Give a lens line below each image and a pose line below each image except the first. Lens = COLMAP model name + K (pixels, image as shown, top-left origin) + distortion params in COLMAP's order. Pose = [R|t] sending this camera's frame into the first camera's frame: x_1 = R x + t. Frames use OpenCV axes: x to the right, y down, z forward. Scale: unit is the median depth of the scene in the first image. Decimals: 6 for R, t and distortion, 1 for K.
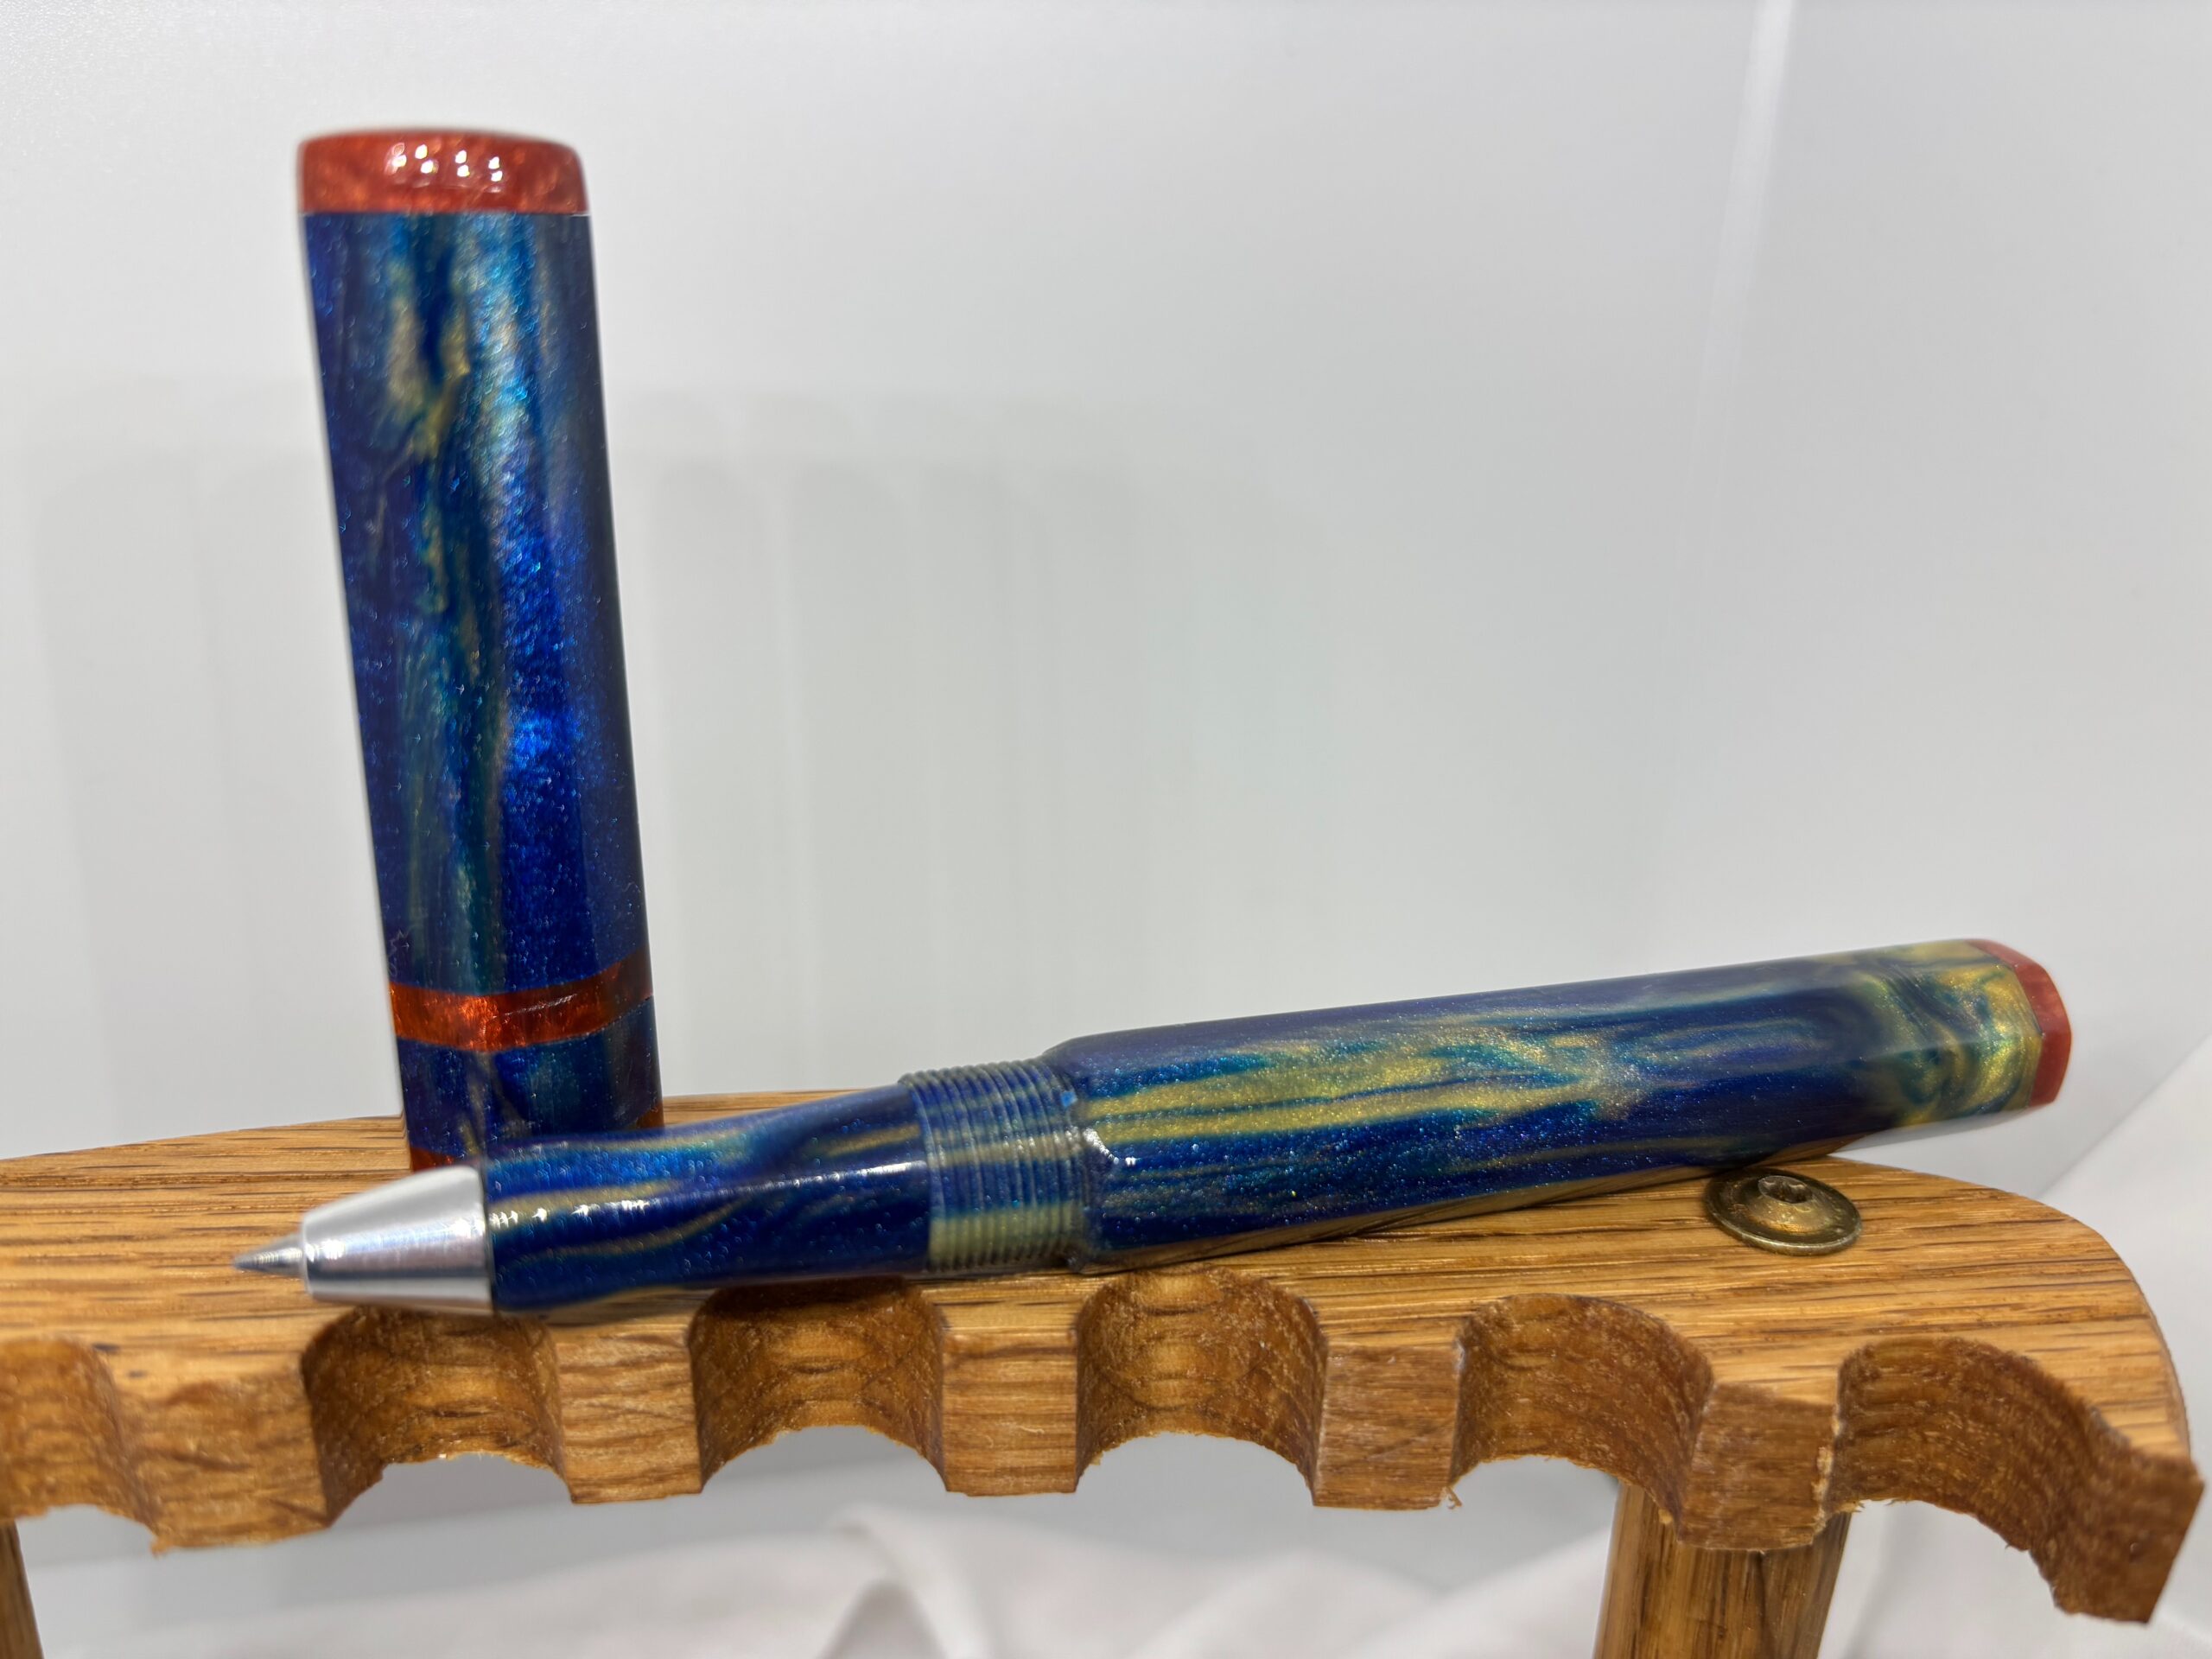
lens RADIAL K [[1792.6, 0, 1097.7], [0, 1792.6, 792.7], [0, 0, 1]] dist [-0.060009, 0.013743]
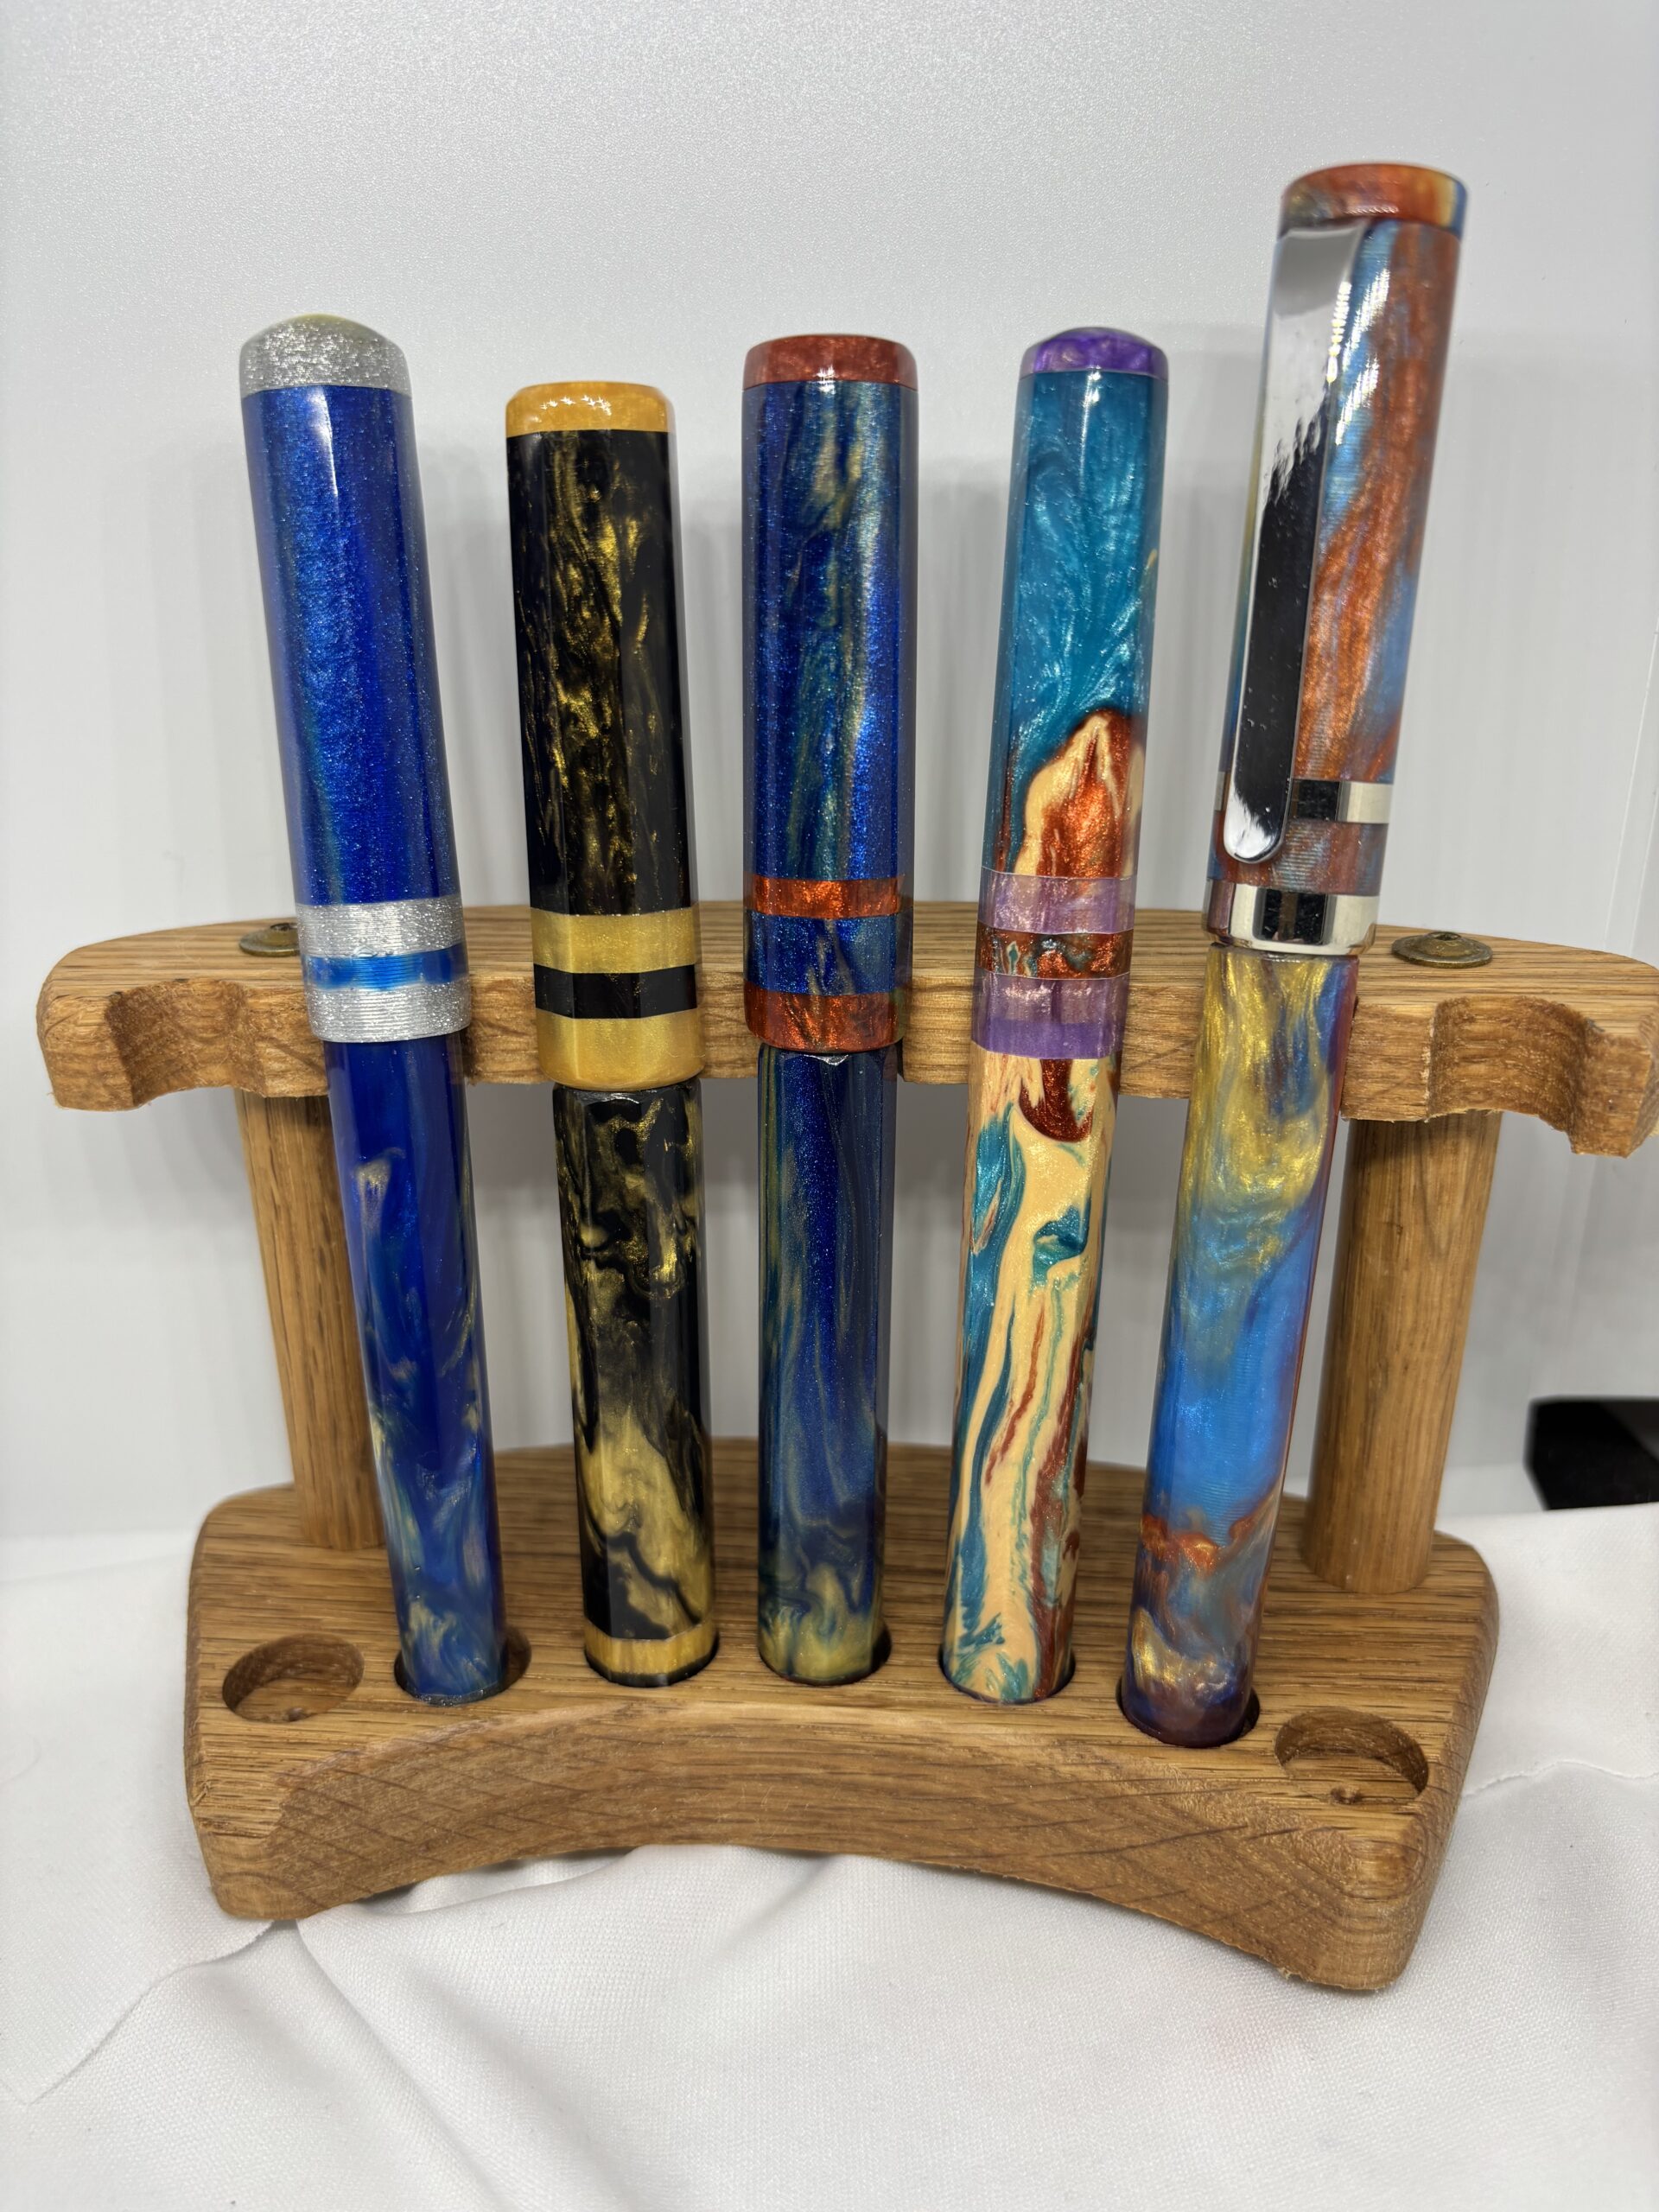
lens RADIAL K [[1792.6, 0, 828.6], [0, 1792.6, 1122.4], [0, 0, 1]] dist [-0.060009, 0.013743]
pose [[0.982990, 0.032920, -0.180682, 0.157215], [-0.024119, 0.998423, 0.050689, 0.354952], [0.182066, -0.045469, 0.982234, -0.724676]]
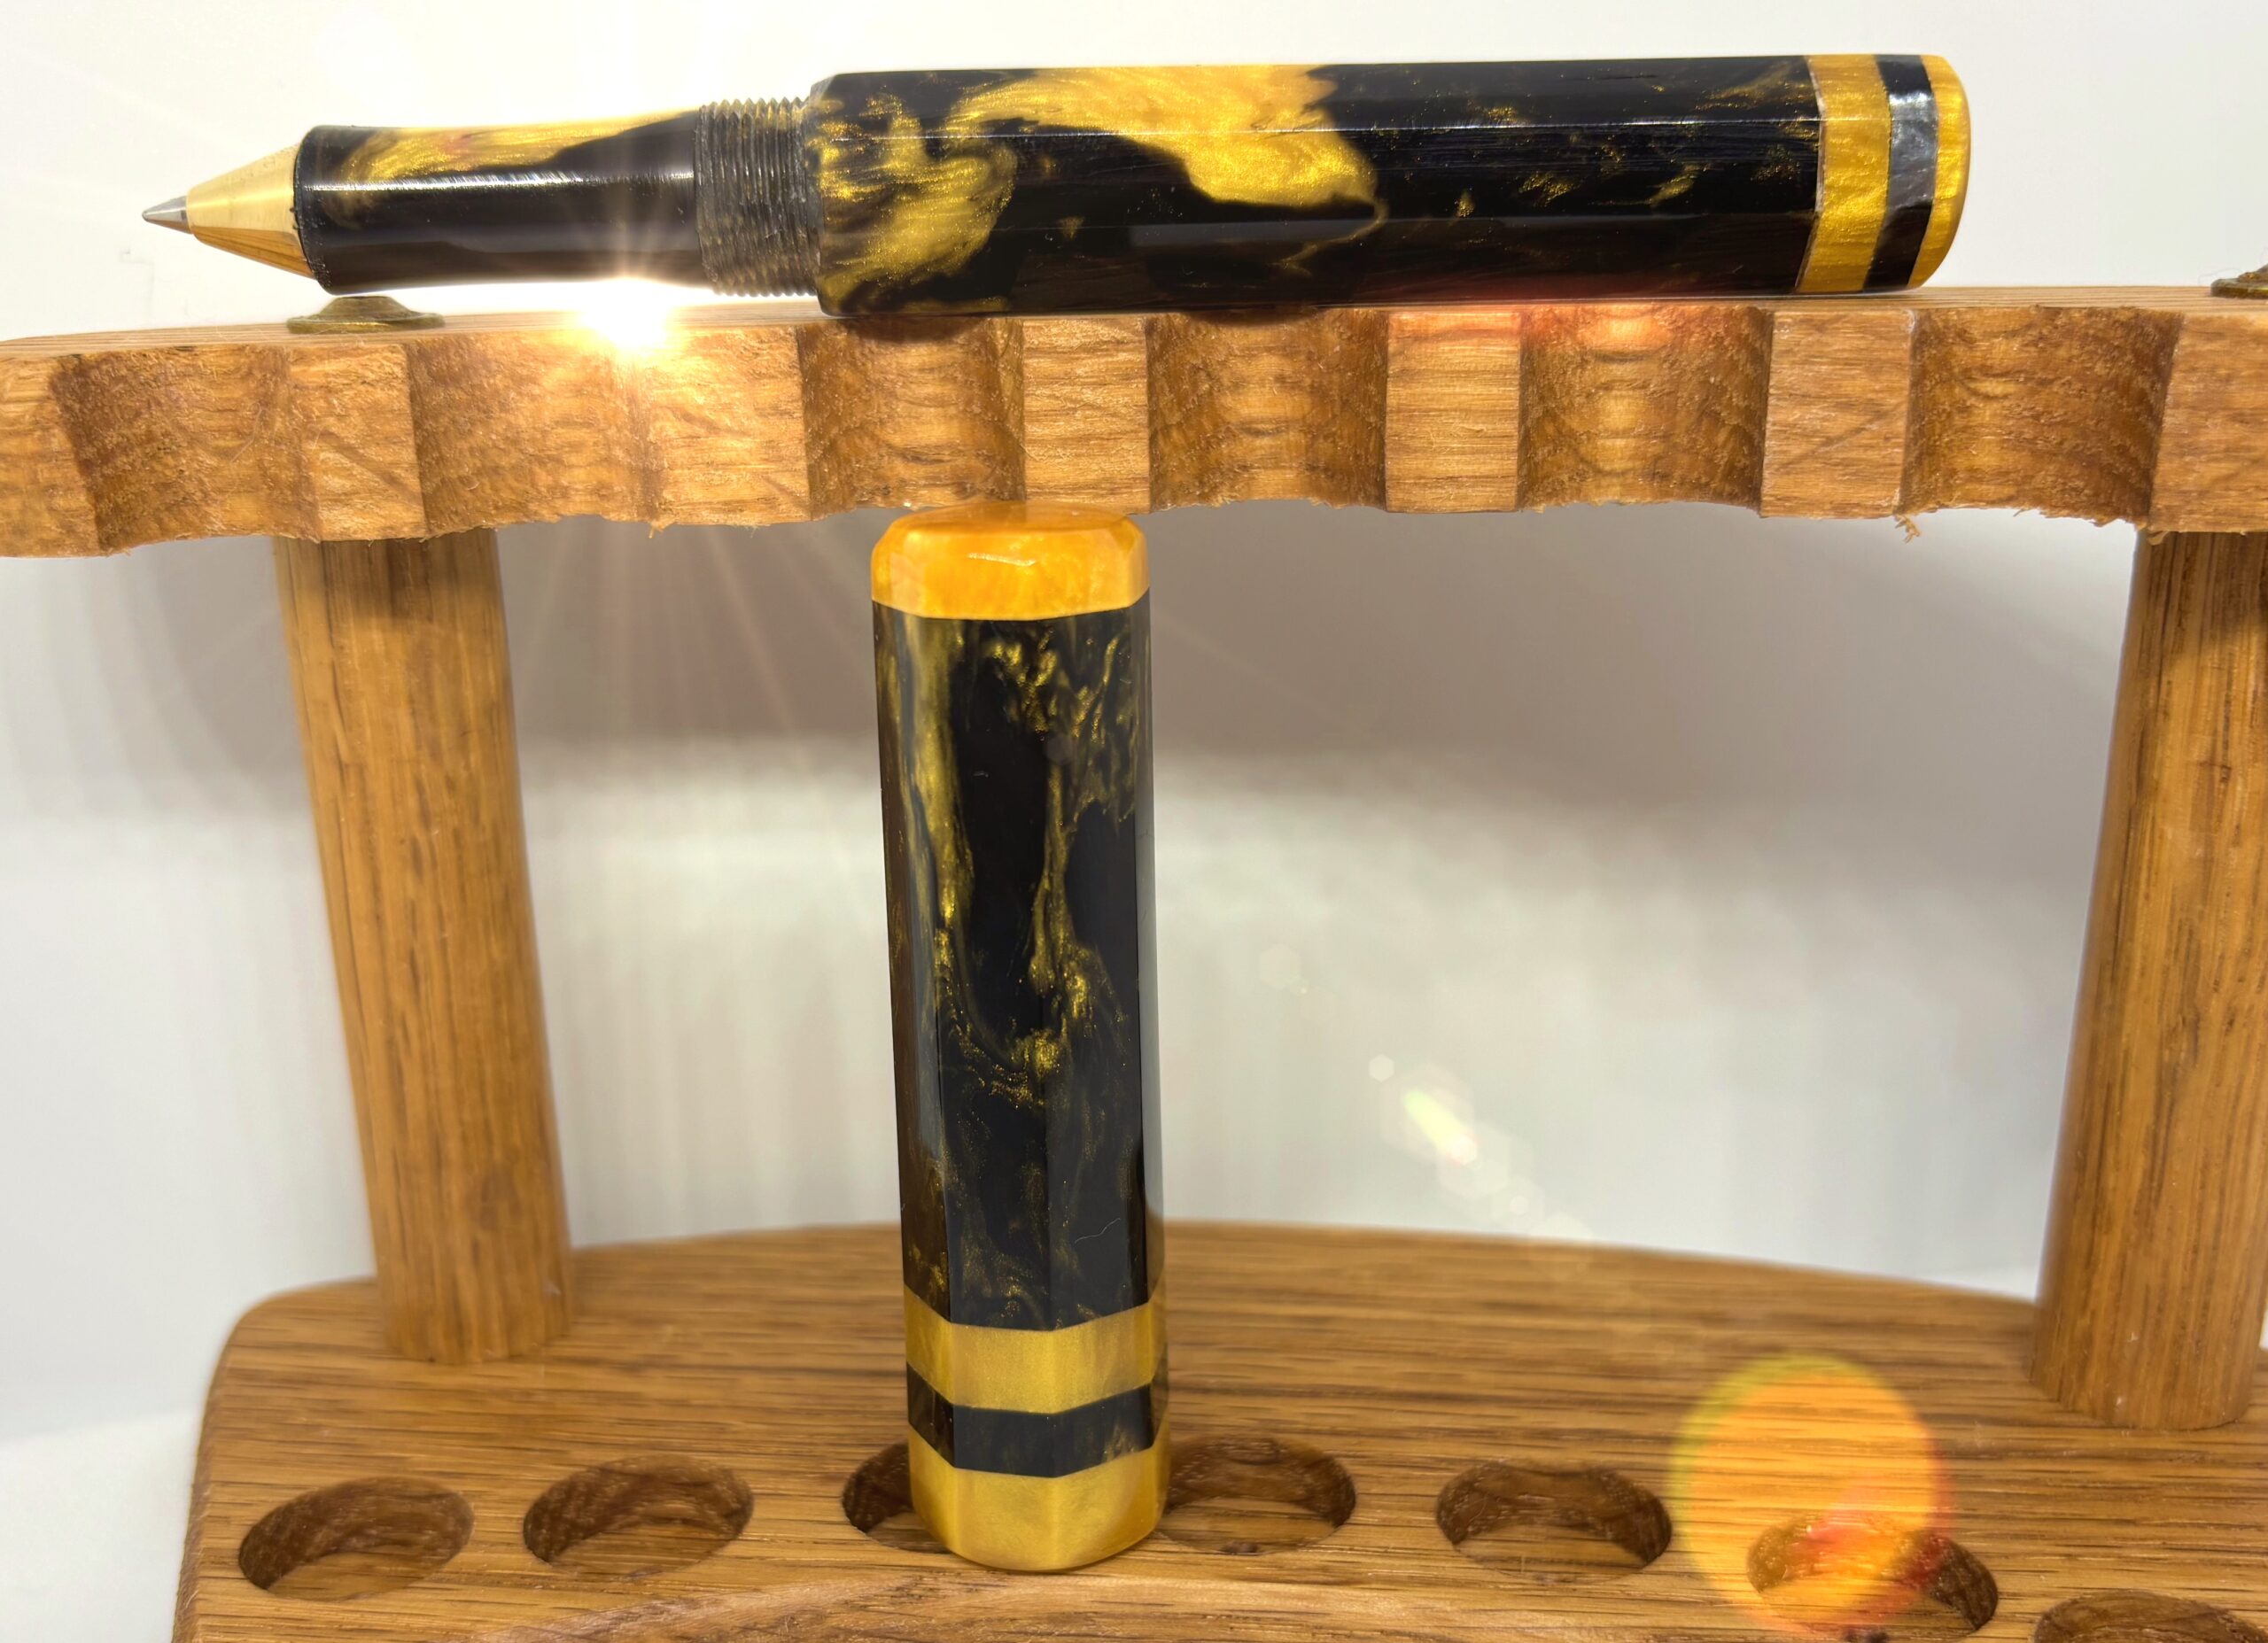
lens RADIAL K [[2364.5, 0, 1069.9], [0, 2364.5, 1041.5], [0, 0, 1]] dist [-0.043728, 0.000000]
pose [[0.975252, 0.028608, -0.219239, 0.042832], [-0.023740, 0.999410, 0.024806, 0.679348], [0.219819, -0.018988, 0.975356, -0.370307]]
